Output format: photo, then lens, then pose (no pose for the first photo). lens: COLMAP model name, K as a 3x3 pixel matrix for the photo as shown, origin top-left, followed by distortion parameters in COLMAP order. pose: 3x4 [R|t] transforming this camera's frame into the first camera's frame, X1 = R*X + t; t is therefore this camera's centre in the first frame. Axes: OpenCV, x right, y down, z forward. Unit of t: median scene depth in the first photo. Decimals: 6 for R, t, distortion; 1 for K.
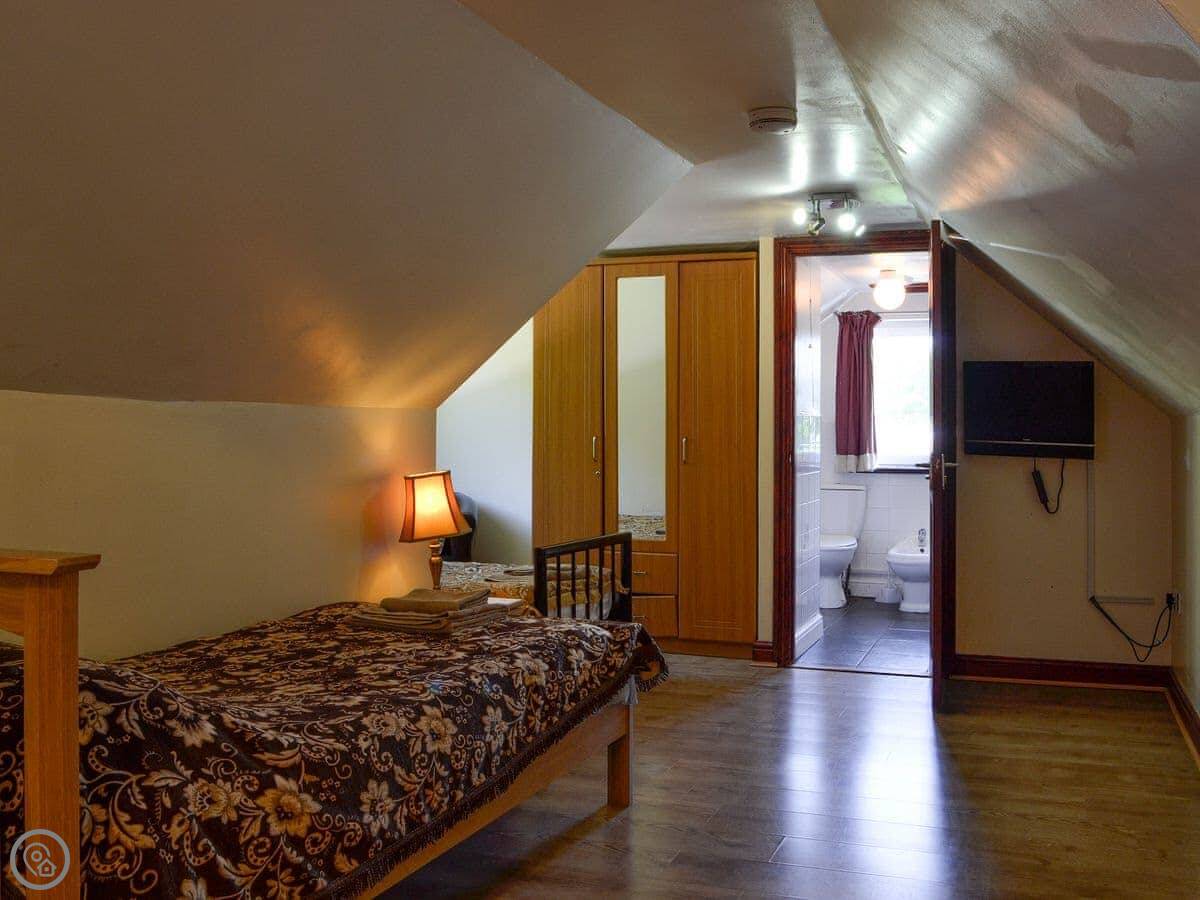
lens RADIAL K [[1254.4, 0, 600.0], [0, 1254.4, 450.0], [0, 0, 1]] dist [-0.069463, -0.005708]
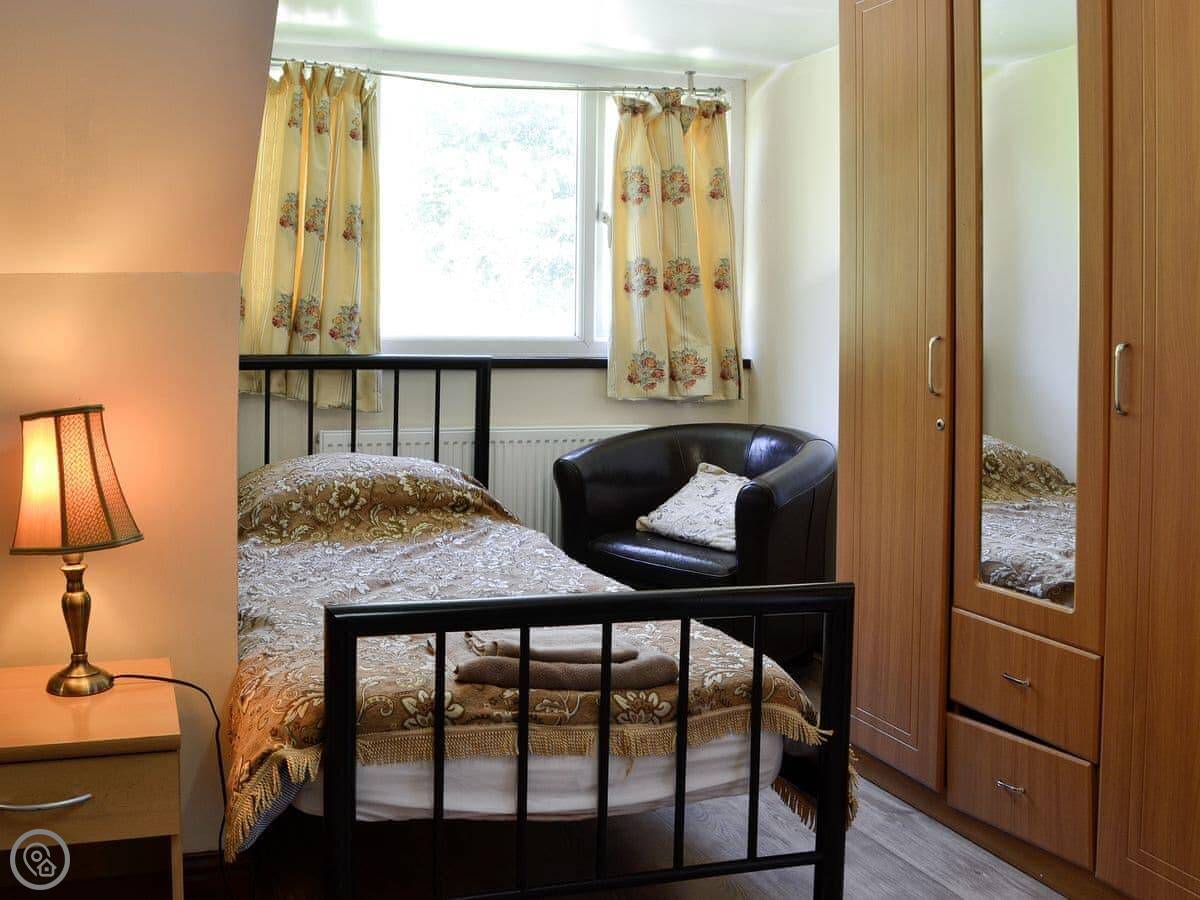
lens RADIAL K [[1254.4, 0, 600.0], [0, 1254.4, 450.0], [0, 0, 1]] dist [-0.069463, -0.005708]
pose [[0.563755, 0.094995, -0.820461, 0.275940], [-0.014659, 0.994358, 0.105057, -0.014375], [0.825812, -0.047199, 0.561967, 0.674725]]
